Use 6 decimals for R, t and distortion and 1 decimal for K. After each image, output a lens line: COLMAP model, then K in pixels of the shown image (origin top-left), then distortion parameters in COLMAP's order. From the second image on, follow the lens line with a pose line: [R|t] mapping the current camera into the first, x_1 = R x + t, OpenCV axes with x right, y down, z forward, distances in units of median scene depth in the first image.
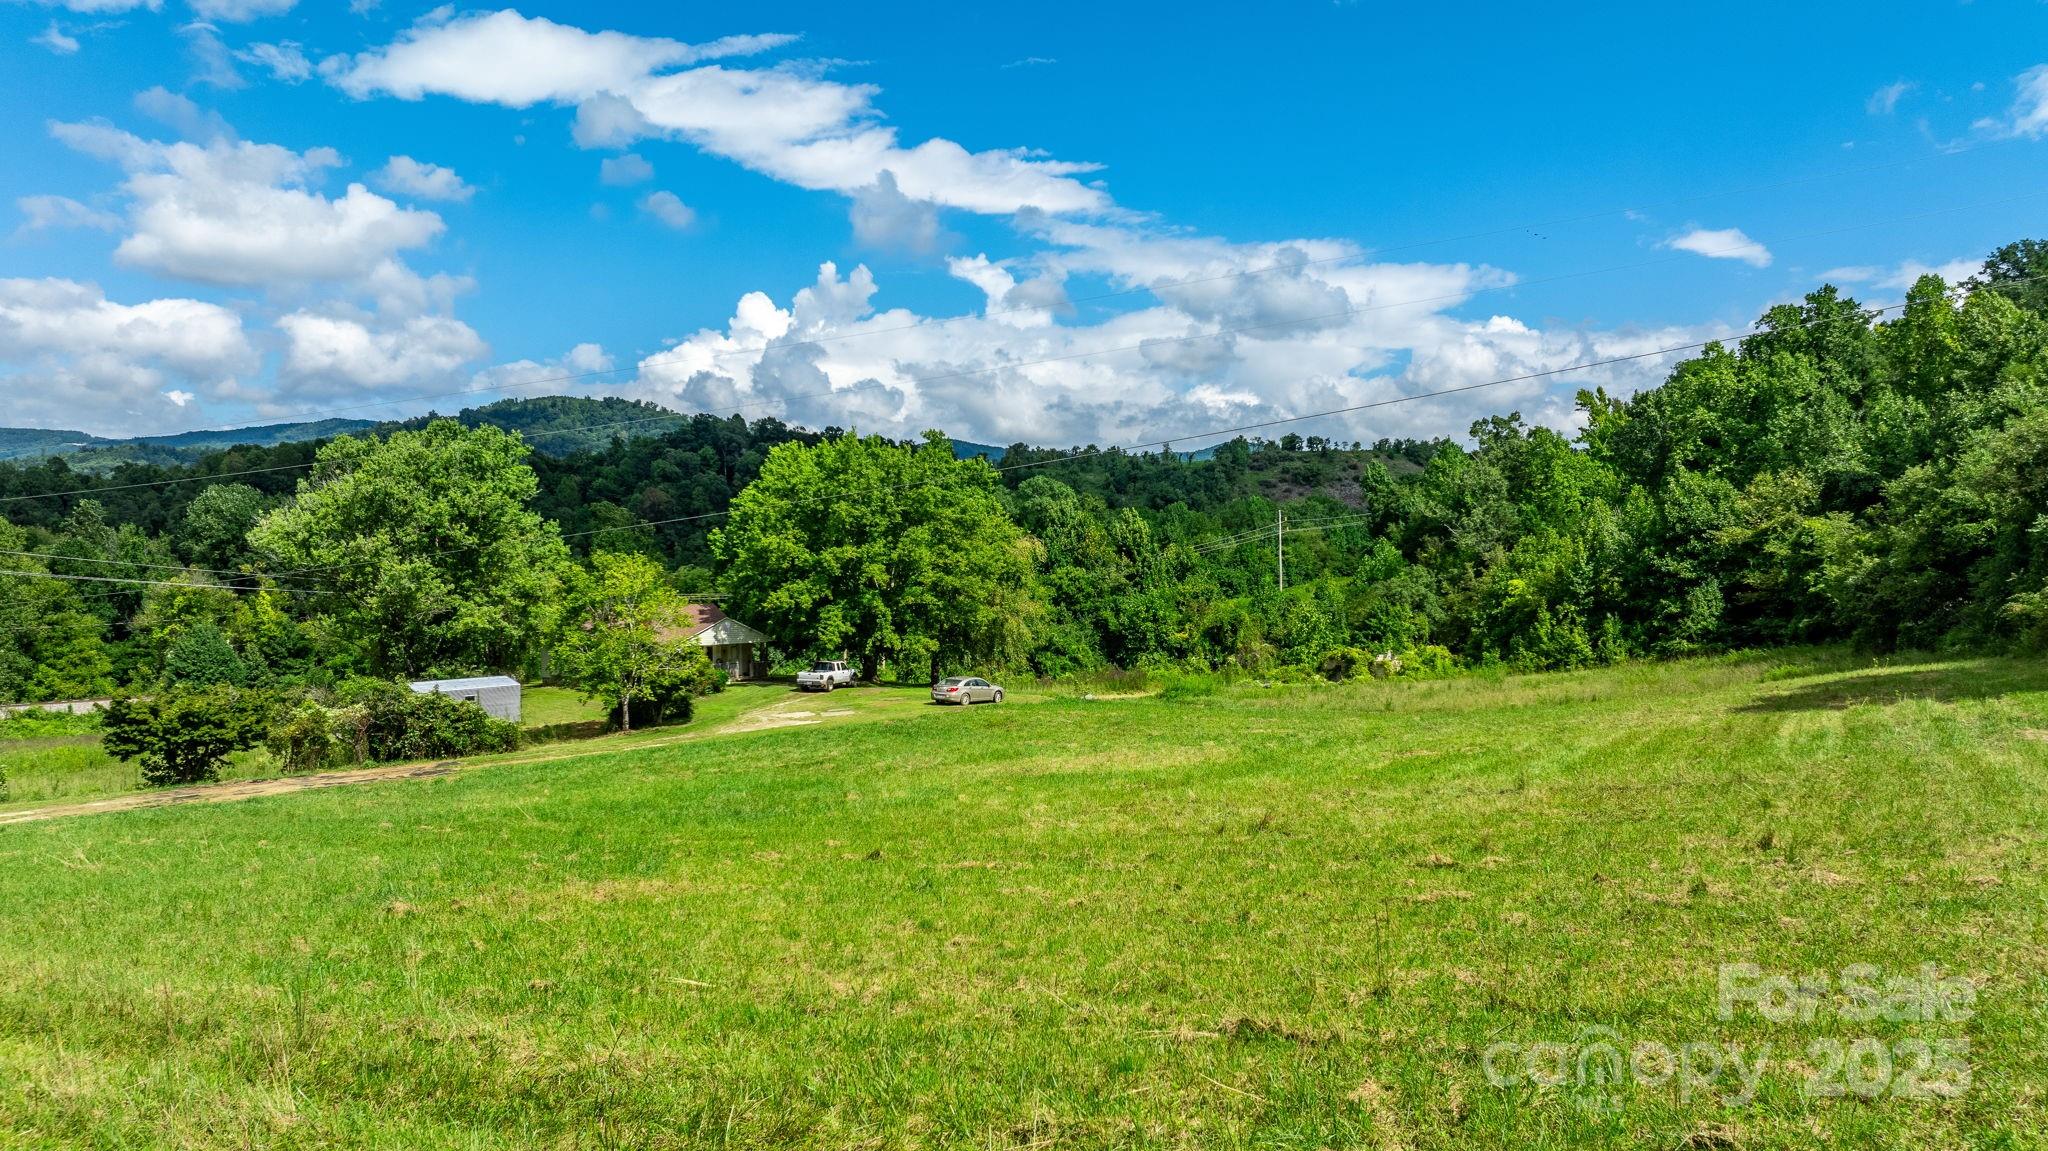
lens RADIAL K [[1427.6, 0, 1030.9], [0, 1427.6, 573.1], [0, 0, 1]] dist [-0.049076, 0.040655]
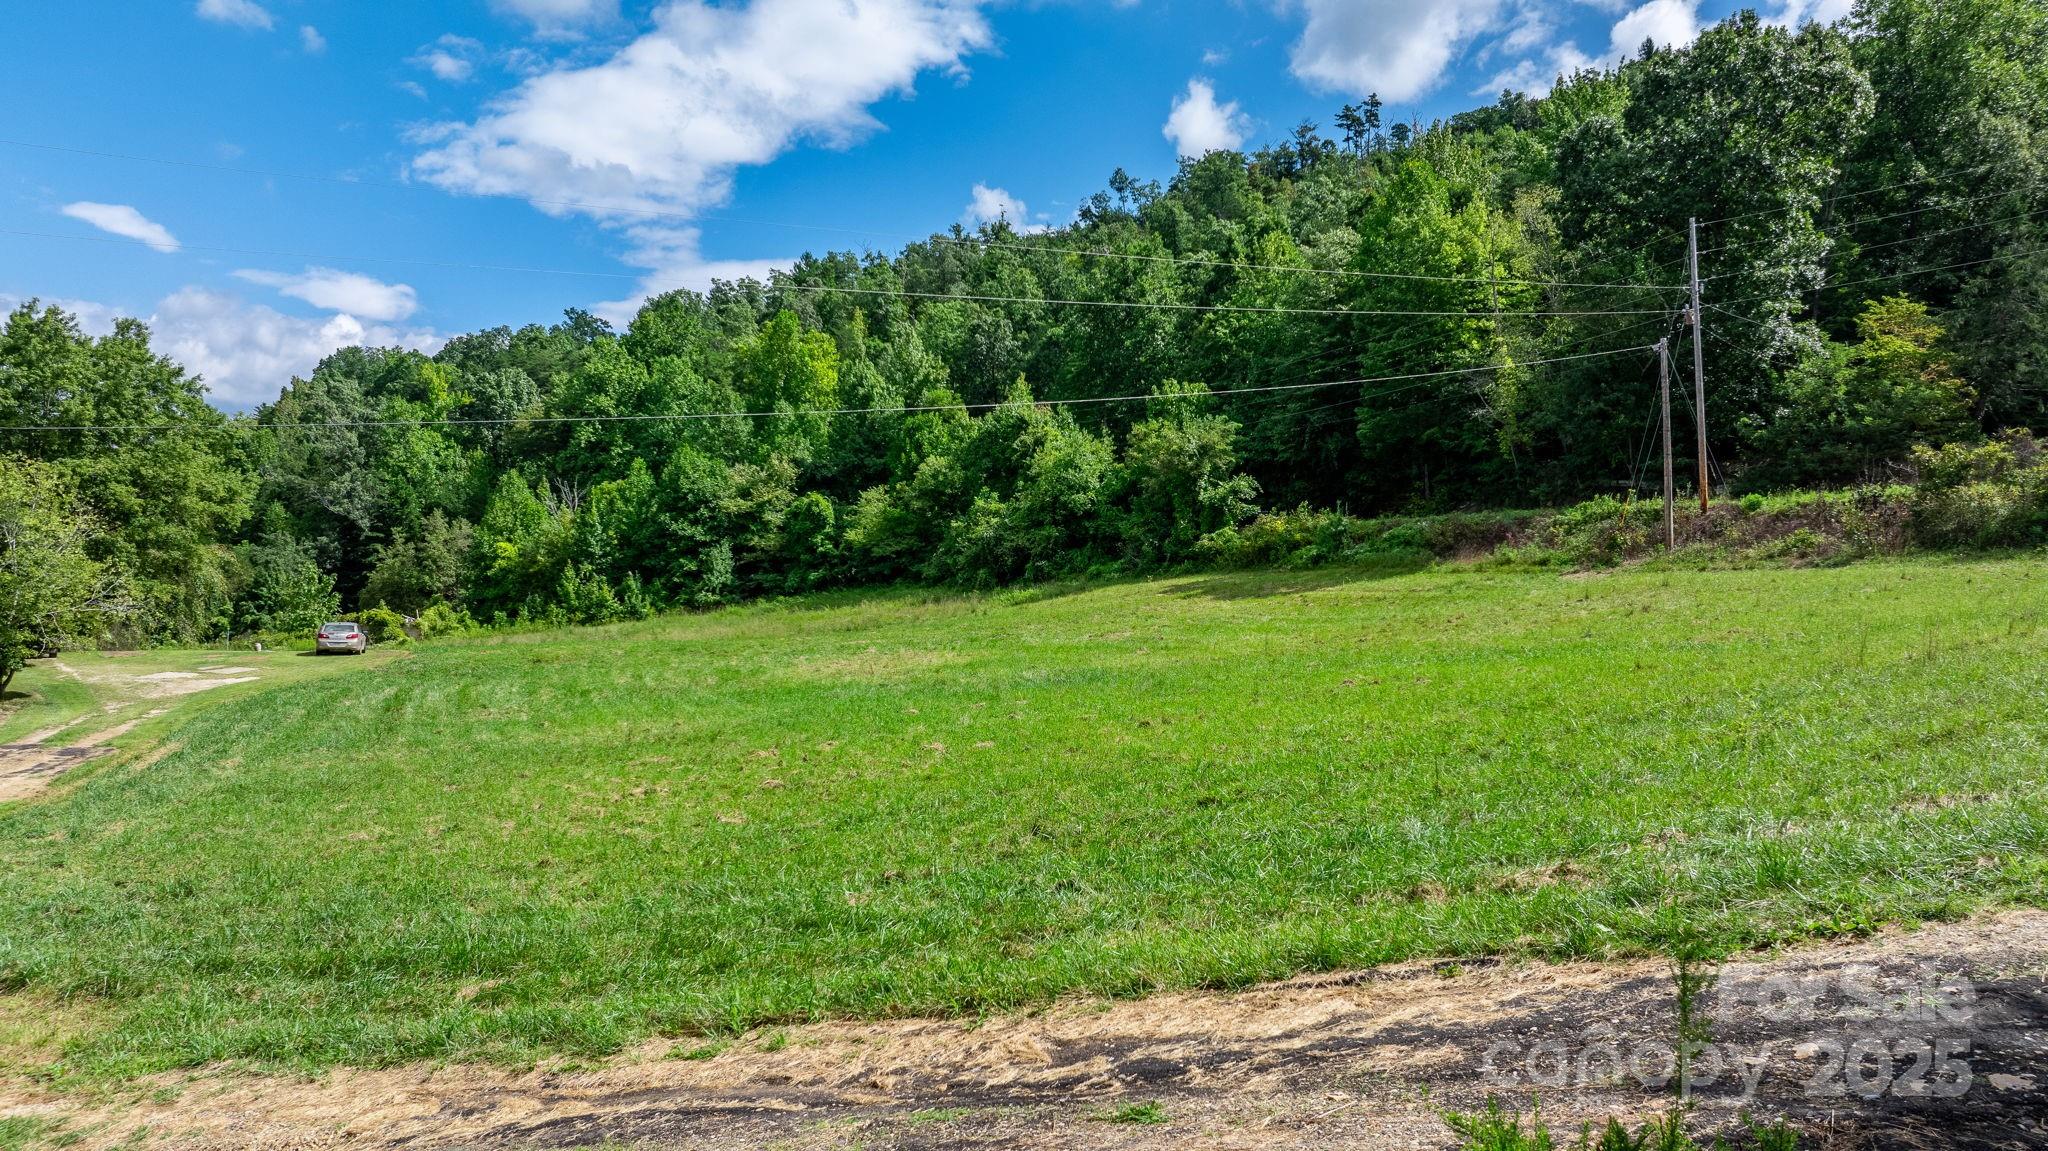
lens RADIAL K [[1427.6, 0, 1020.6], [0, 1427.6, 575.0], [0, 0, 1]] dist [-0.049076, 0.040655]
pose [[0.519473, 0.006575, 0.854462, -0.397788], [-0.008296, 0.999962, -0.002651, 0.032619], [-0.854447, -0.005712, 0.519508, 0.166244]]
